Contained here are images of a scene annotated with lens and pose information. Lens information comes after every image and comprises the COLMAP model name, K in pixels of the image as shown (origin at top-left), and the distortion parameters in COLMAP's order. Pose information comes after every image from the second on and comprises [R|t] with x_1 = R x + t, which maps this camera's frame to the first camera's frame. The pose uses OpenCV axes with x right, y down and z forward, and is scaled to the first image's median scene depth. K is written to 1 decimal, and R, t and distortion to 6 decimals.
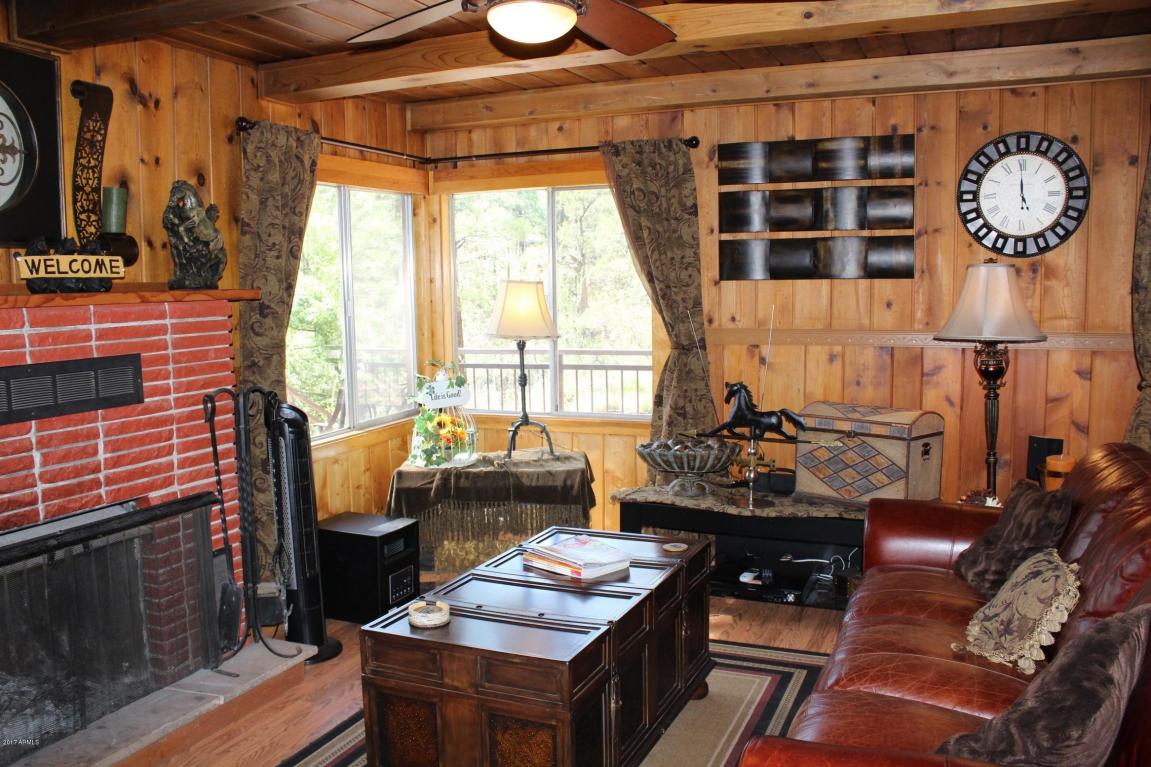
lens RADIAL K [[1020.8, 0, 577.1], [0, 1020.8, 384.1], [0, 0, 1]] dist [-0.019328, -0.002760]
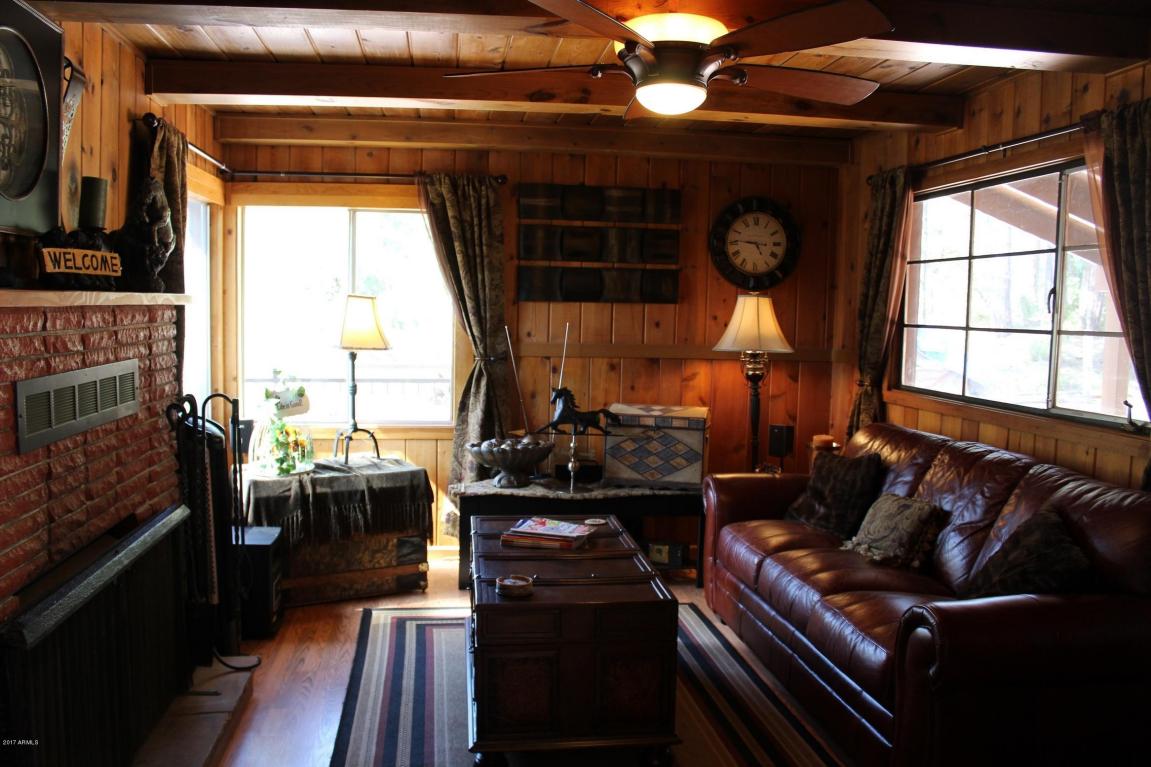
lens RADIAL K [[969.9, 0, 572.2], [0, 969.9, 383.6], [0, 0, 1]] dist [-0.011080, 0.004460]
pose [[0.870444, -0.009609, 0.492173, -0.386878], [0.019862, 0.999681, -0.015610, 0.011651], [-0.491866, 0.023363, 0.870357, 0.018203]]
